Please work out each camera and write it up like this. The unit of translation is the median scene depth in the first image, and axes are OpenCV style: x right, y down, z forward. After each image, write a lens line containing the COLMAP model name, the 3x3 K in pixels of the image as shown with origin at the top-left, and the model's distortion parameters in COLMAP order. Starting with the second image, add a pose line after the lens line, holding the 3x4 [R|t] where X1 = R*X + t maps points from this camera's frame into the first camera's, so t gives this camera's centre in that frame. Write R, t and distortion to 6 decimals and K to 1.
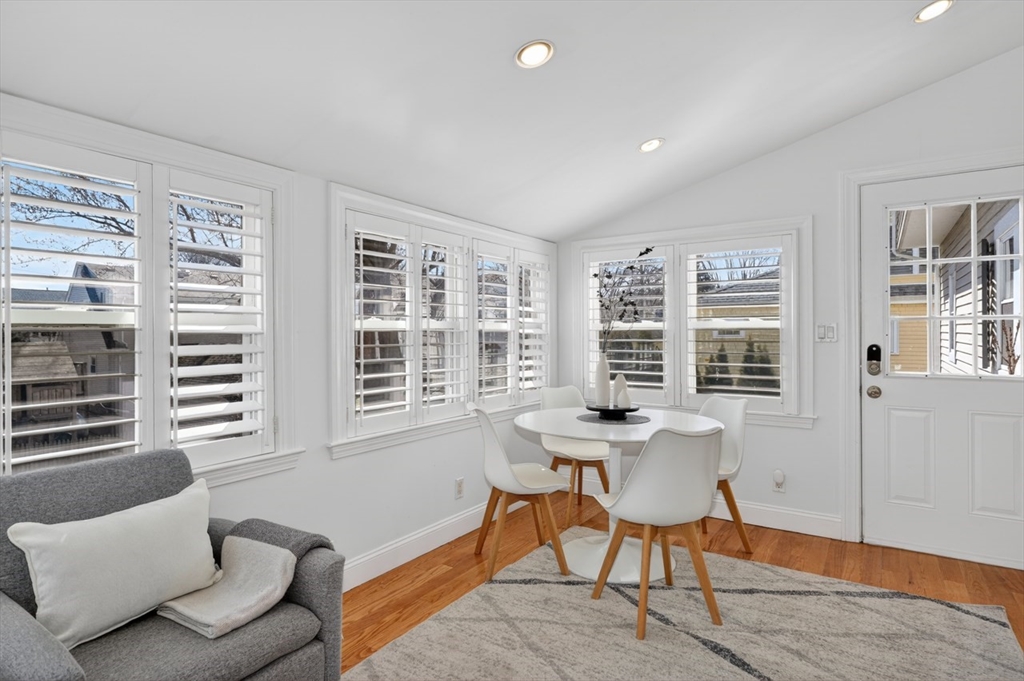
lens RADIAL K [[562.7, 0, 510.5], [0, 562.7, 330.5], [0, 0, 1]] dist [-0.003995, 0.001973]
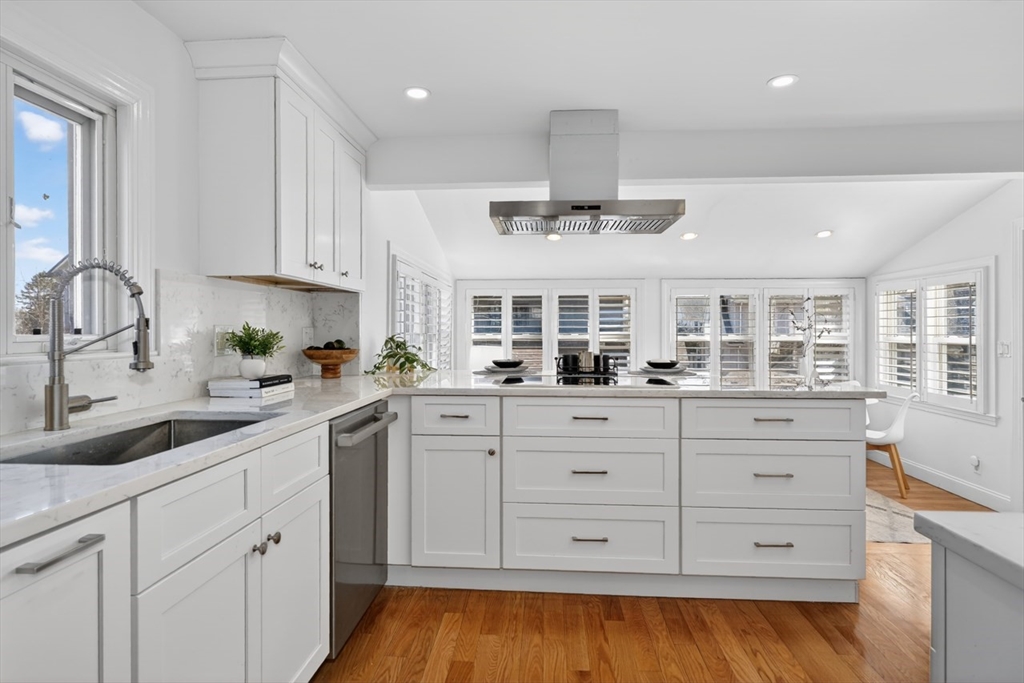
lens RADIAL K [[562.7, 0, 510.3], [0, 562.7, 337.7], [0, 0, 1]] dist [-0.003995, 0.001973]
pose [[0.505172, 0.009386, -0.862967, 1.036974], [-0.006196, 0.999955, 0.007249, -0.020568], [0.862996, 0.001685, 0.505208, -0.541791]]
